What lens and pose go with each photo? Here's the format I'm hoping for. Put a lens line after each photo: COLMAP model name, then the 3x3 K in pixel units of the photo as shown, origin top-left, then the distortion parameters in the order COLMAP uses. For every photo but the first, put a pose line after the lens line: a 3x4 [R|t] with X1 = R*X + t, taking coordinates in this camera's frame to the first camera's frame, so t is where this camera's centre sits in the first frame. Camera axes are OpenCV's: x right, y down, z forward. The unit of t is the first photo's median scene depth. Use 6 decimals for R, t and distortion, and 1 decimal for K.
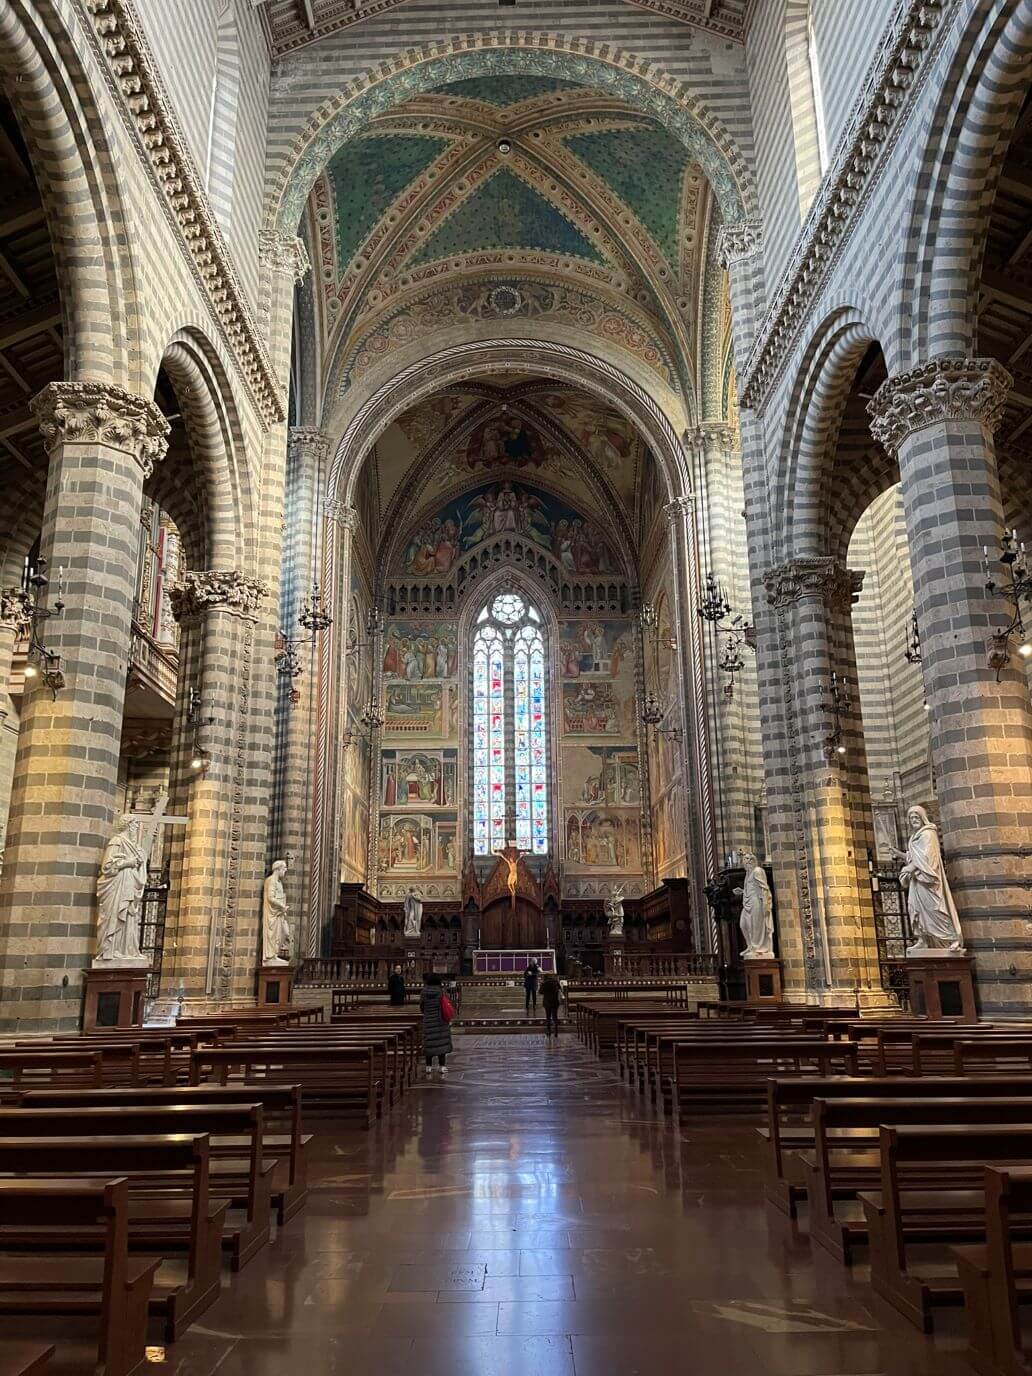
lens RADIAL K [[1008.1, 0, 507.5], [0, 1008.1, 691.8], [0, 0, 1]] dist [0.036298, -0.060142]
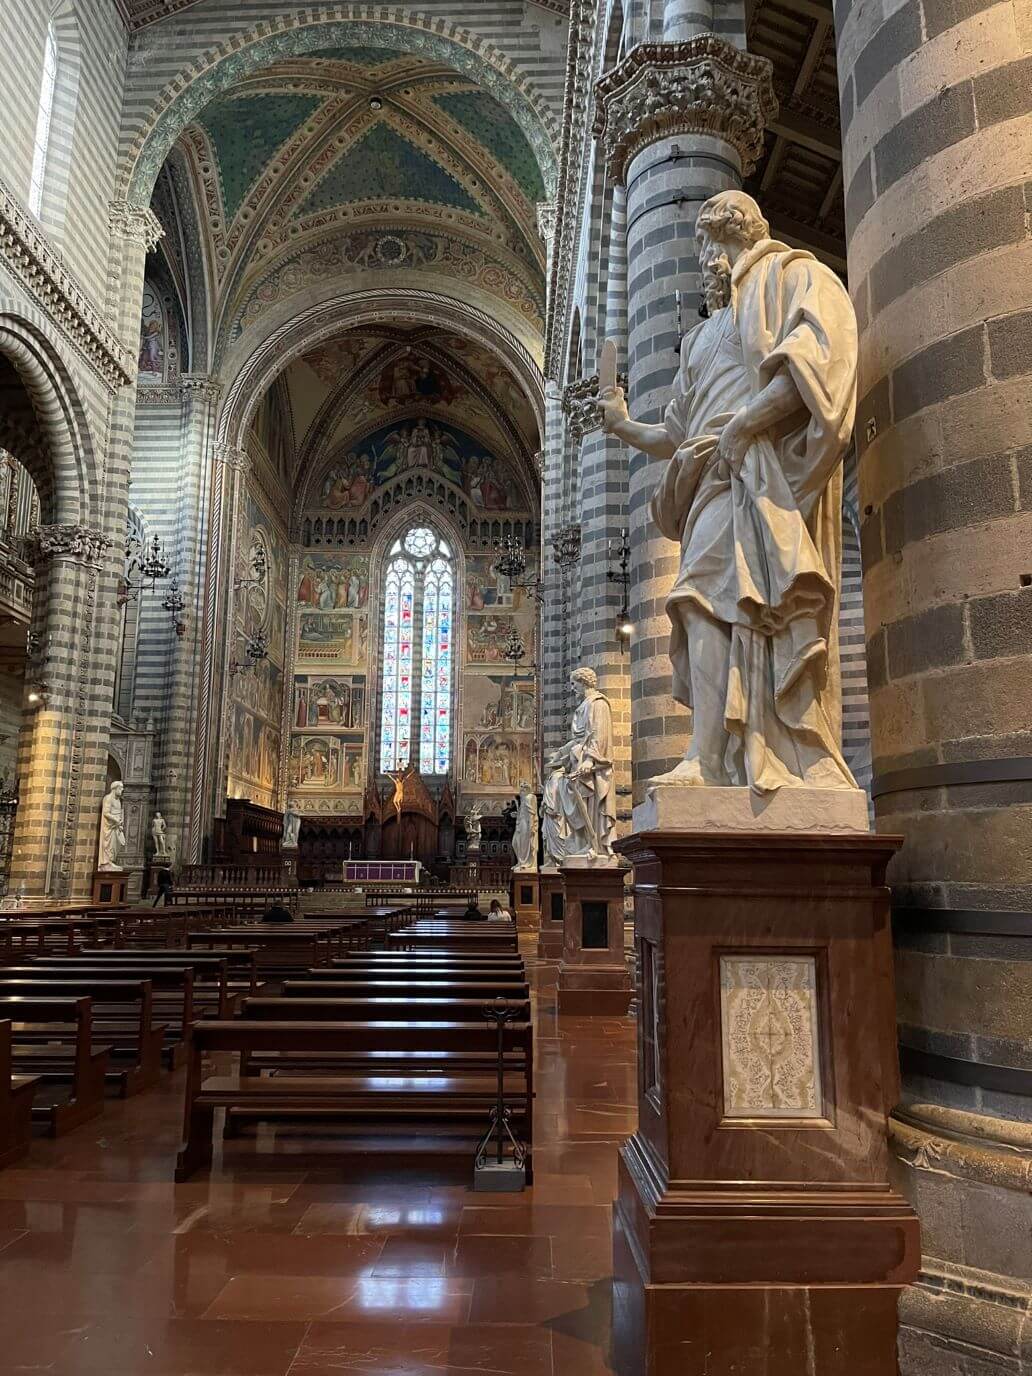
lens RADIAL K [[1010.8, 0, 510.4], [0, 1010.8, 693.2], [0, 0, 1]] dist [0.047800, -0.084653]
pose [[0.999763, 0.018410, -0.011616, 0.157644], [-0.017330, 0.996053, 0.087051, -0.027765], [0.013173, -0.086829, 0.996136, -0.091717]]
